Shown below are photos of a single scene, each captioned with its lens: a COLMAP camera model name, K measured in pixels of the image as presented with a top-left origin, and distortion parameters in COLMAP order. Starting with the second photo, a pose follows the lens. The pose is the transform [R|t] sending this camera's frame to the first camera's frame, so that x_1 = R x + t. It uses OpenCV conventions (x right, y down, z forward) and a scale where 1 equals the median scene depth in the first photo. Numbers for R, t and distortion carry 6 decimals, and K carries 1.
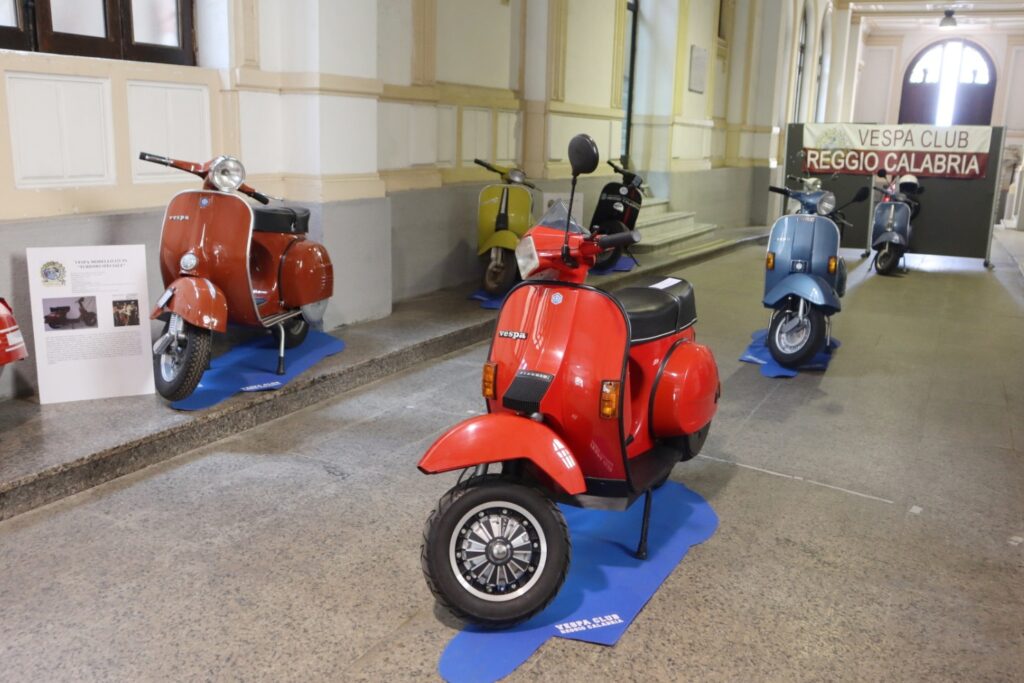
lens RADIAL K [[914.4, 0, 514.9], [0, 914.4, 345.2], [0, 0, 1]] dist [-0.076141, 0.063504]
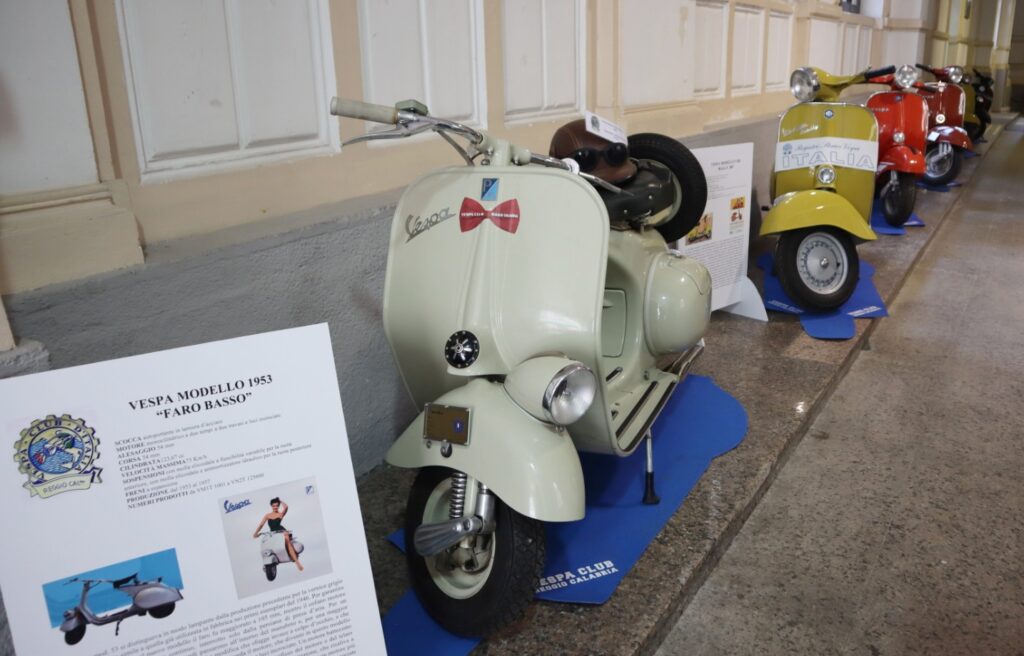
lens RADIAL K [[818.0, 0, 543.8], [0, 818.0, 310.3], [0, 0, 1]] dist [-0.113220, 0.042762]
pose [[0.996135, -0.013389, -0.086805, -0.865442], [0.020225, 0.996720, 0.078359, 0.140281], [0.085471, -0.079812, 0.993139, -0.682214]]
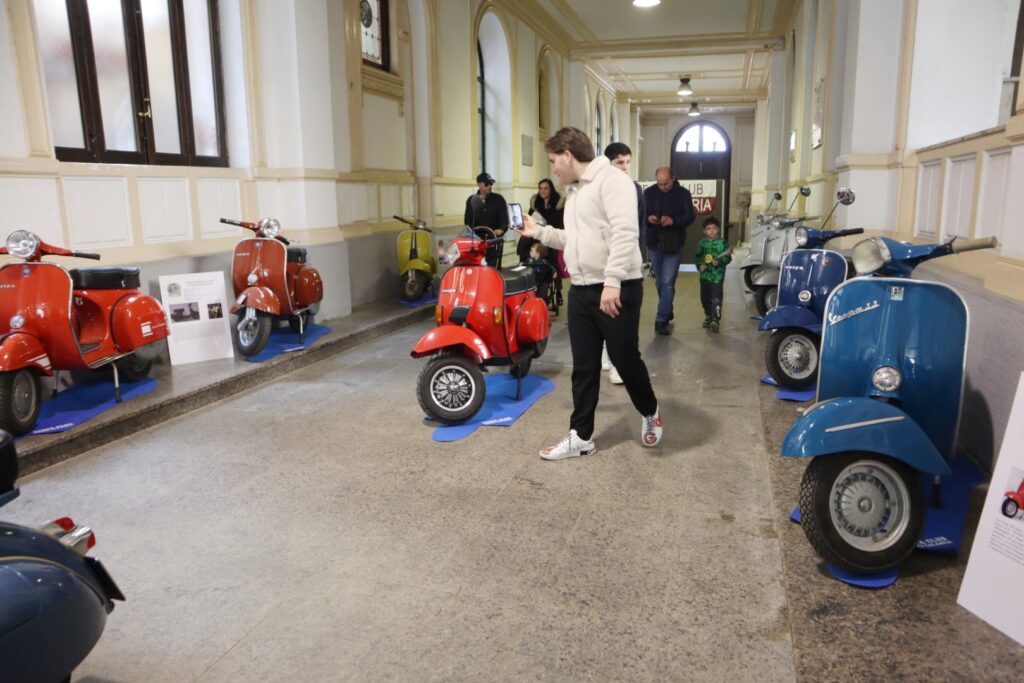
lens RADIAL K [[716.2, 0, 514.8], [0, 716.2, 350.5], [0, 0, 1]] dist [-0.112003, 0.053004]
pose [[0.984502, -0.080088, 0.156021, -0.065207], [0.082855, 0.996498, -0.011302, 0.084412], [-0.154569, 0.024054, 0.987689, -0.345484]]
